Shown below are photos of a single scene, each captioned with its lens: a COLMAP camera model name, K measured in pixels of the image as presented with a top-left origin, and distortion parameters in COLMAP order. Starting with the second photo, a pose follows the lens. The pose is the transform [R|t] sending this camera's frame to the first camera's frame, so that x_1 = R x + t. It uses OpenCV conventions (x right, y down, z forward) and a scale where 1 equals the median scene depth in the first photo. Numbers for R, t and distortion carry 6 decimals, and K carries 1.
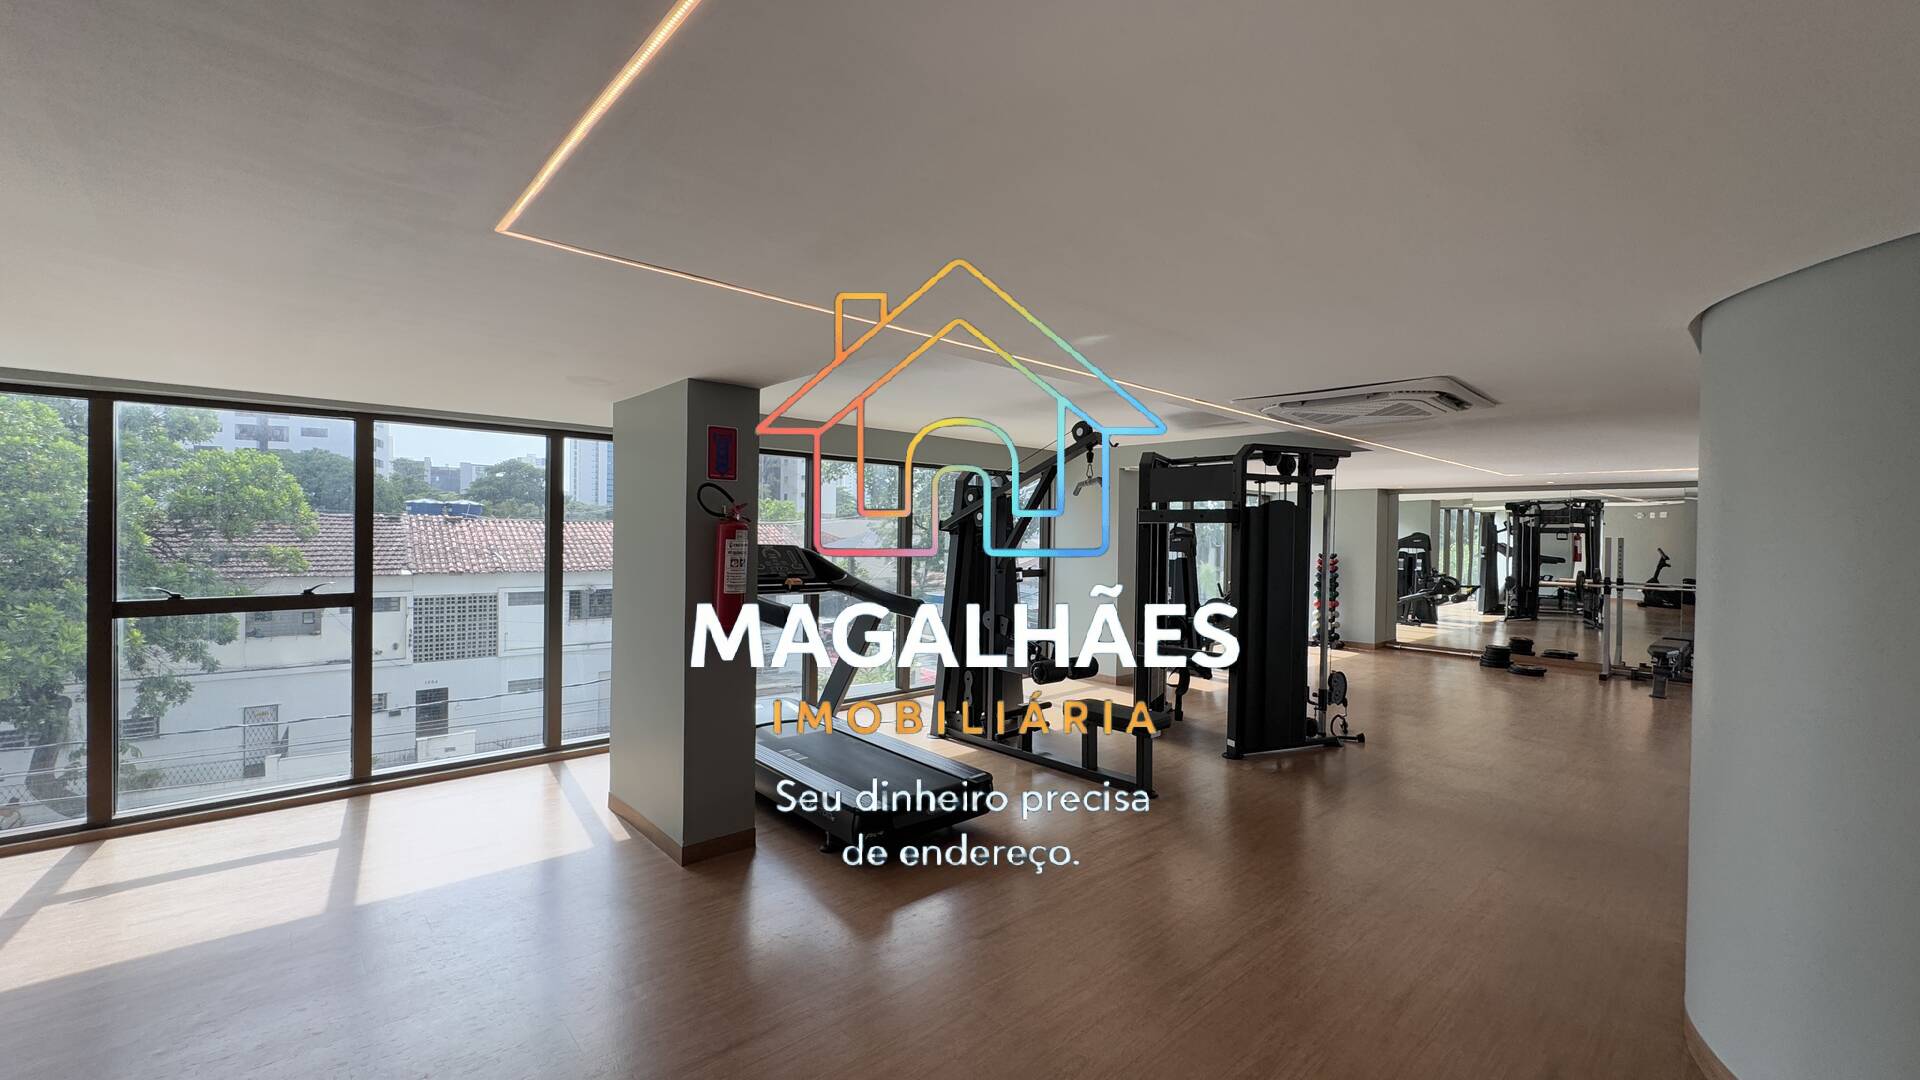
lens RADIAL K [[765.3, 0, 958.9], [0, 765.3, 539.4], [0, 0, 1]] dist [-0.002779, 0.000235]
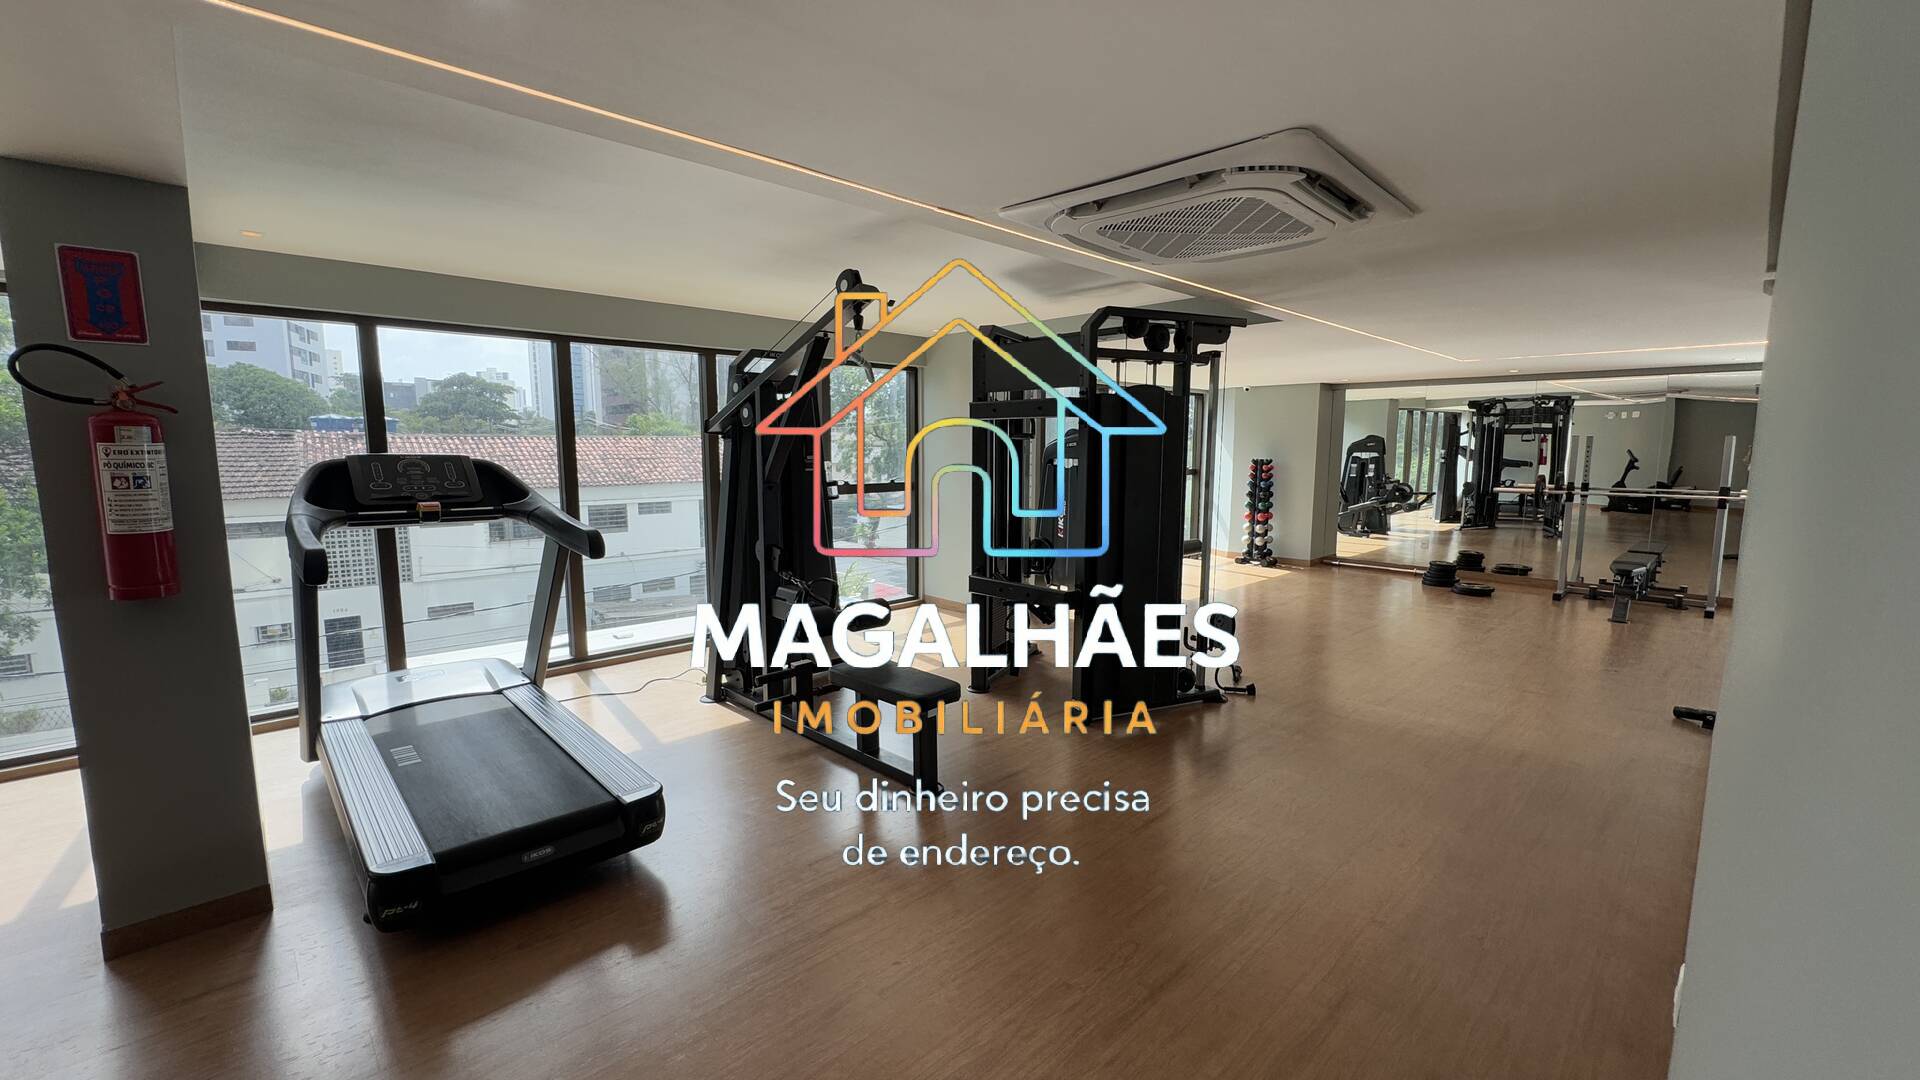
lens RADIAL K [[765.3, 0, 961.3], [0, 765.3, 538.8], [0, 0, 1]] dist [-0.002779, 0.000235]
pose [[0.999467, -0.016228, 0.028333, 0.106464], [0.012898, 0.993398, 0.113991, 0.004722], [-0.029996, -0.113565, 0.993078, 0.123337]]
